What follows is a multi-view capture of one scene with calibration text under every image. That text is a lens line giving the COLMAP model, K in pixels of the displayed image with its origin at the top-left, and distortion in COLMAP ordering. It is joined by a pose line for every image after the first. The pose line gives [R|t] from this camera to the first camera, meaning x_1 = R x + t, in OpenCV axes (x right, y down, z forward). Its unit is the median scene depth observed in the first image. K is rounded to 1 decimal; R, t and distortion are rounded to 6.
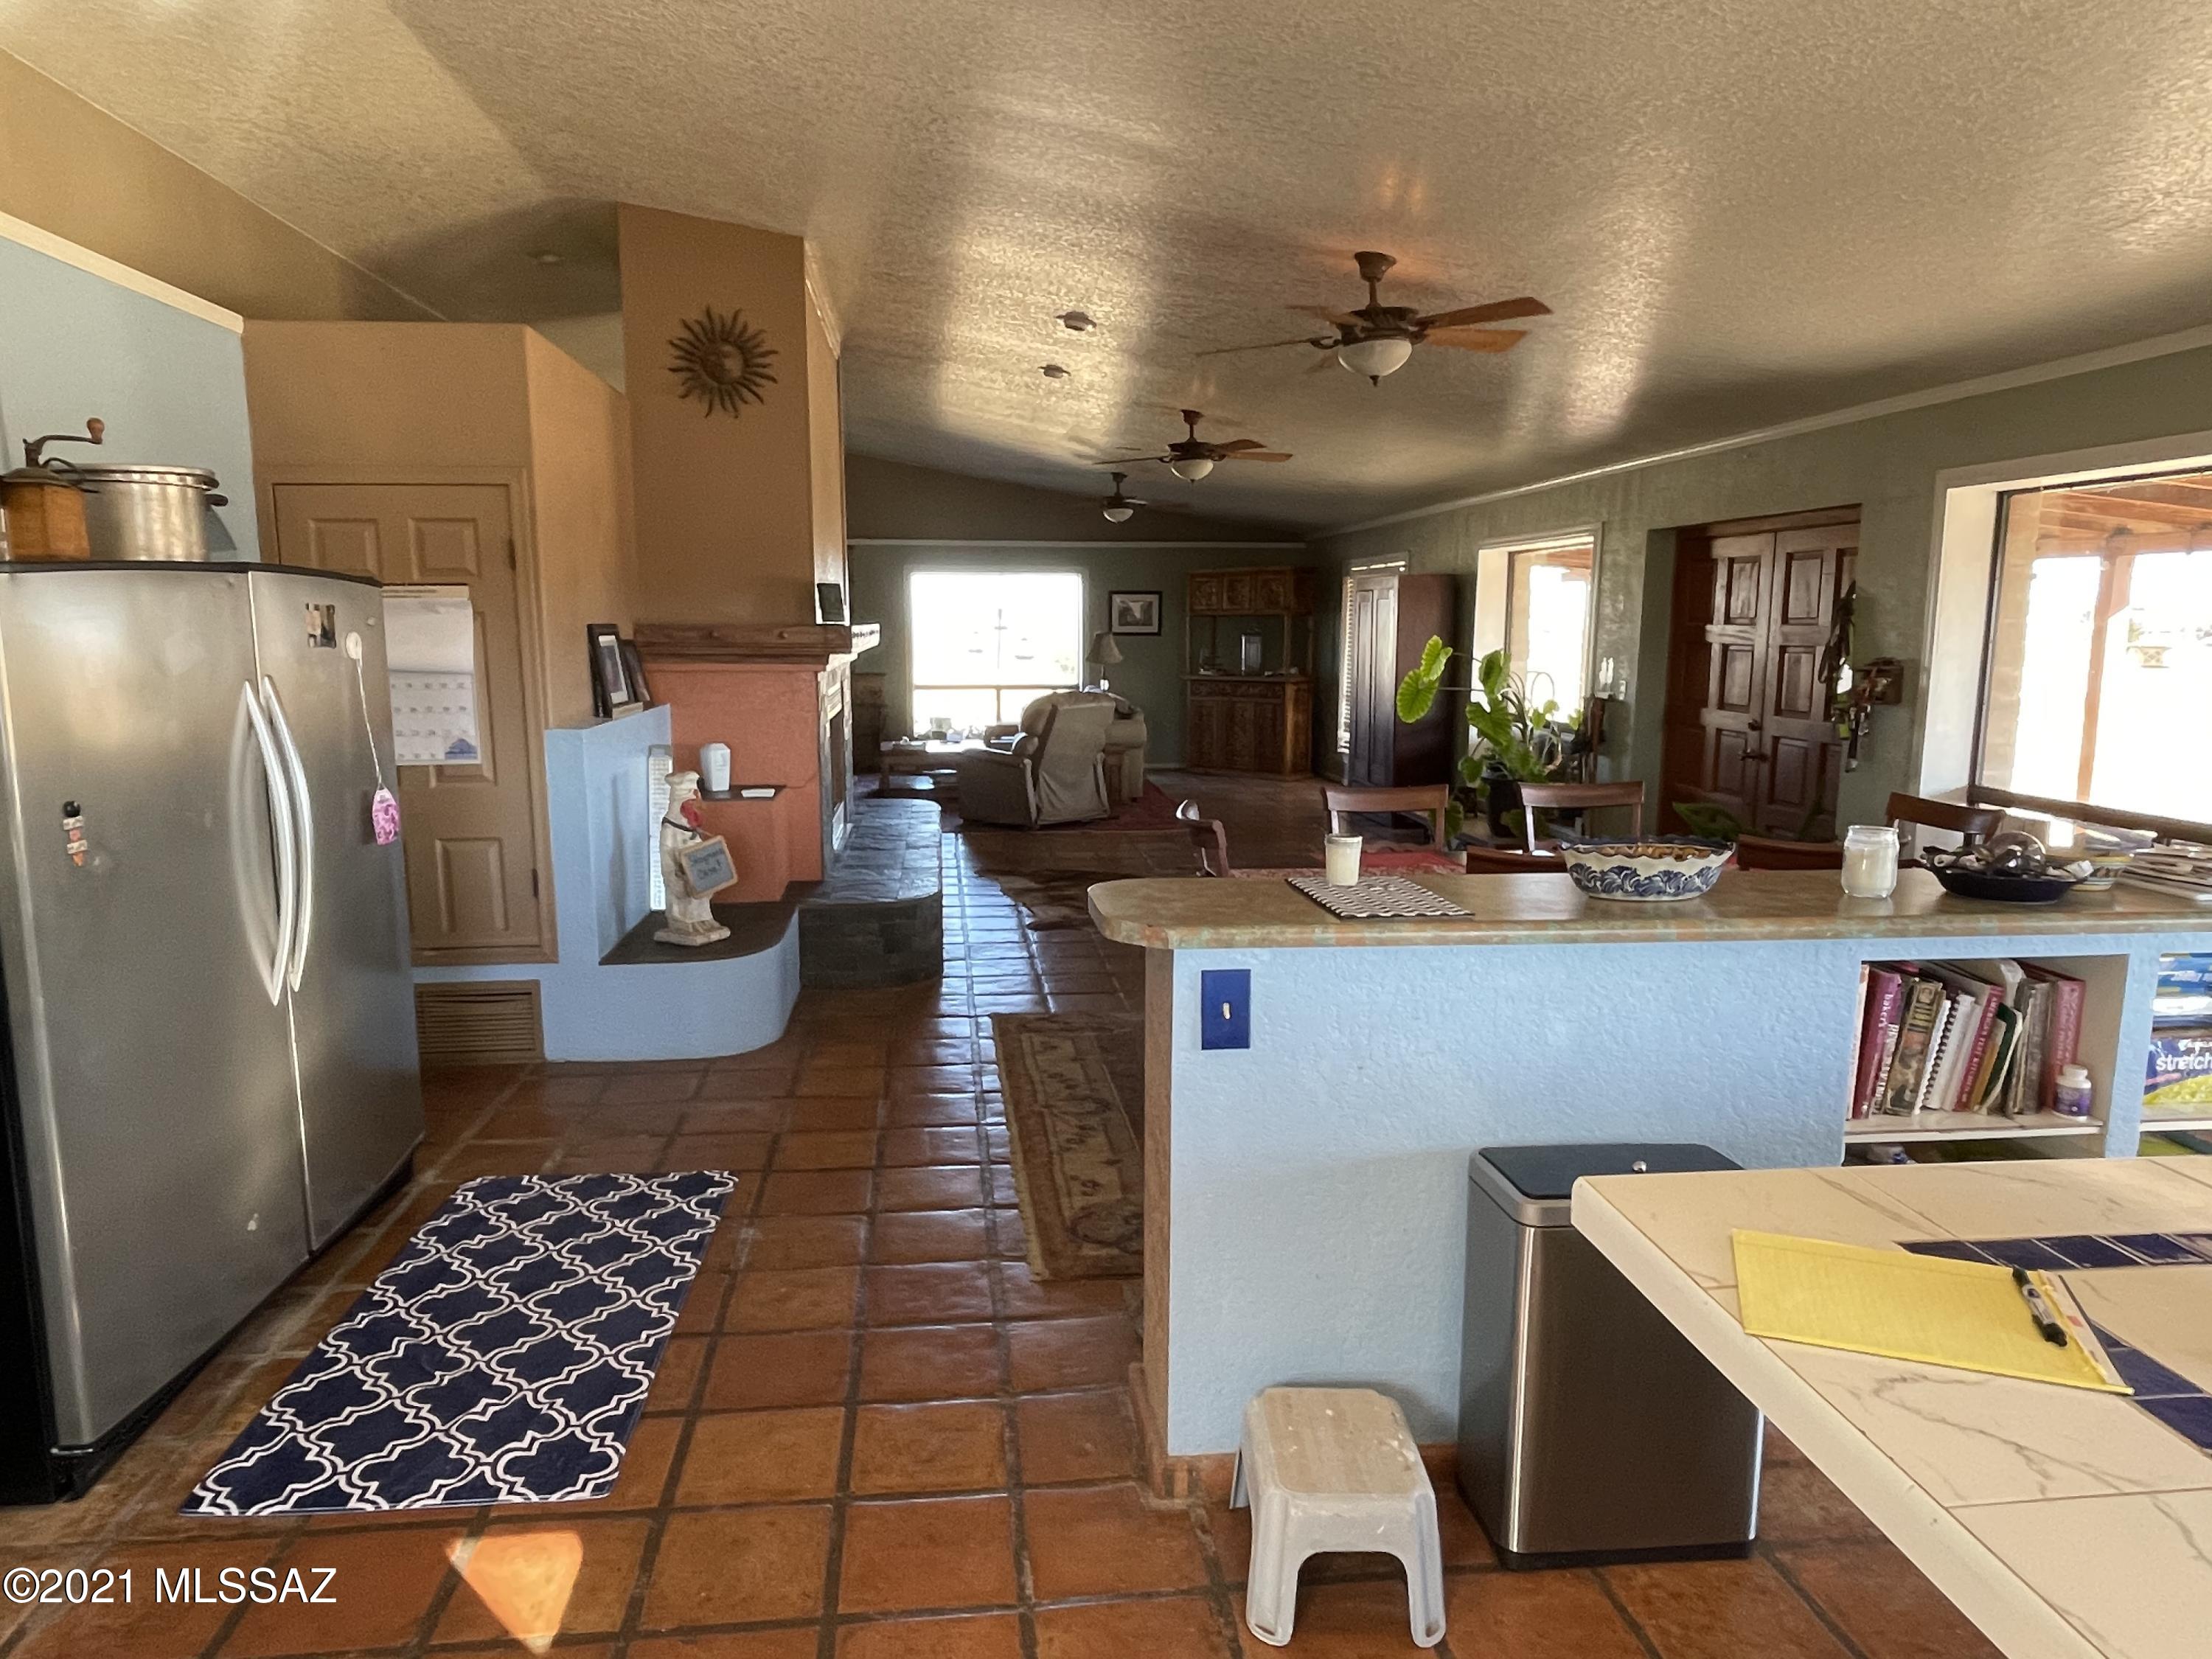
lens RADIAL K [[1346.5, 0, 1106.0], [0, 1346.5, 829.5], [0, 0, 1]] dist [0.041580, 0.000124]
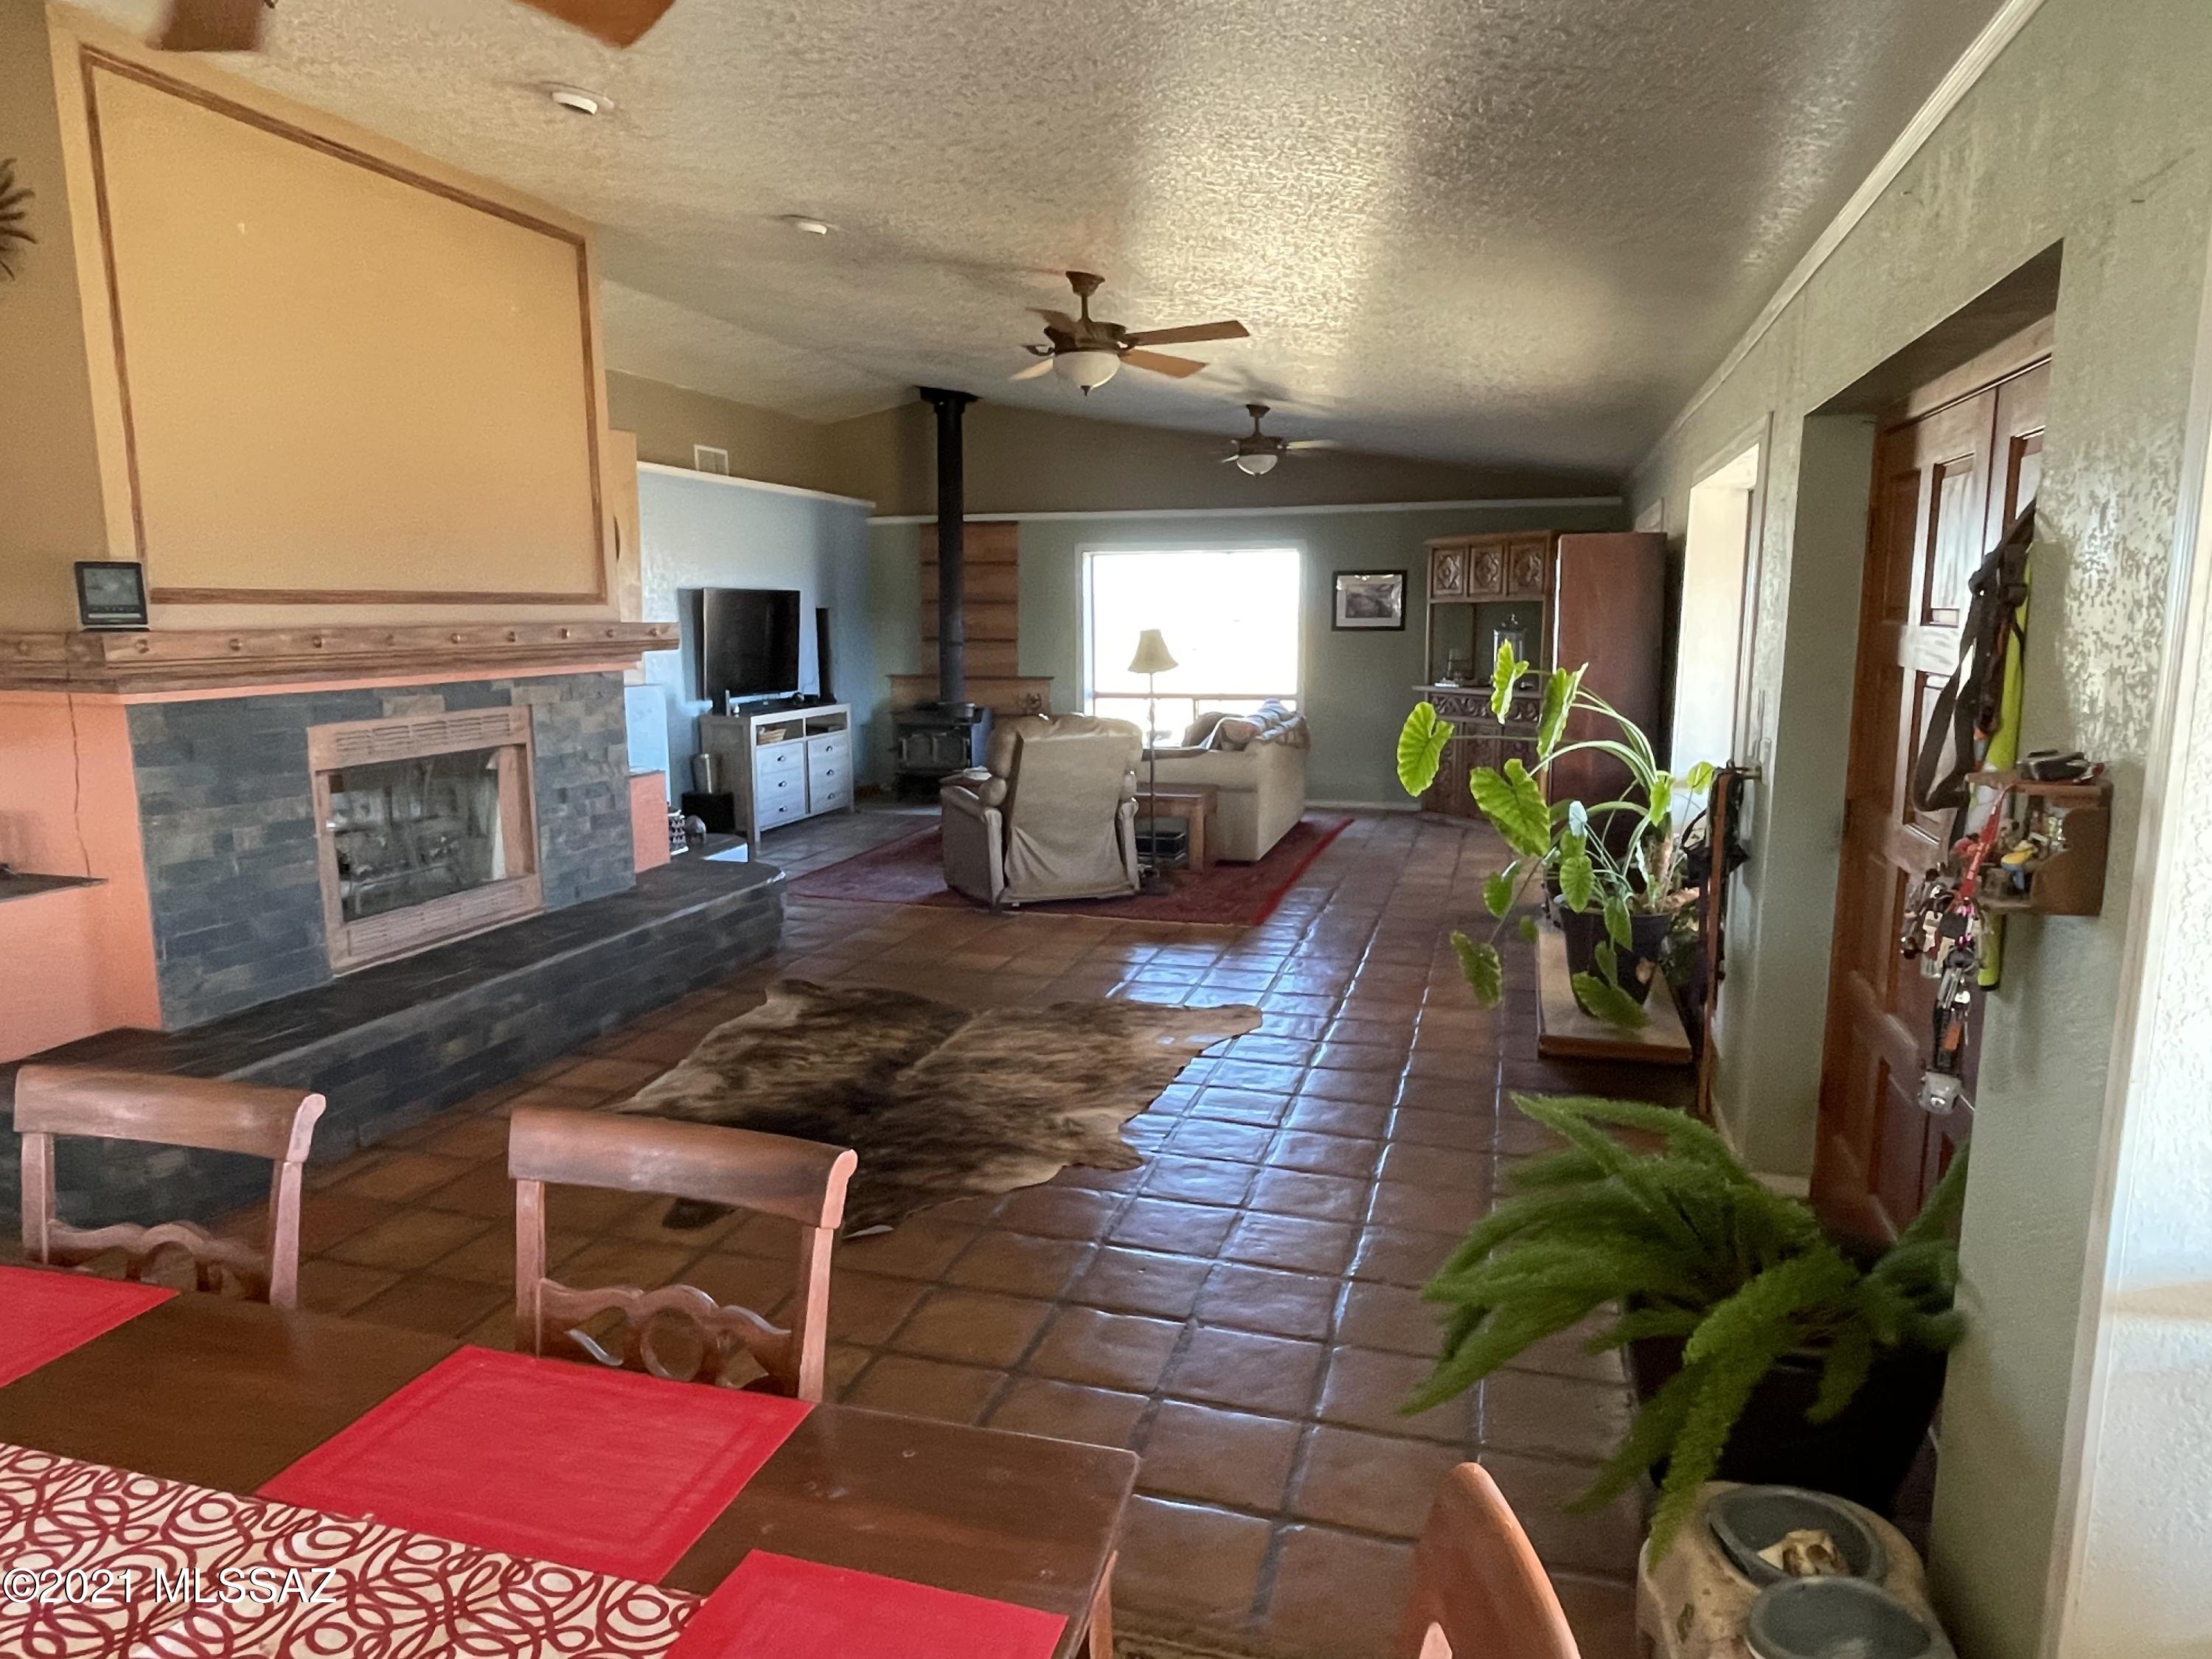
lens RADIAL K [[1371.1, 0, 1106.0], [0, 1371.1, 829.5], [0, 0, 1]] dist [-0.000686, -0.000961]
pose [[0.914808, 0.058841, -0.399581, 0.237710], [-0.056811, 0.998241, 0.016933, -0.047894], [0.399875, 0.007211, 0.916542, 0.306486]]
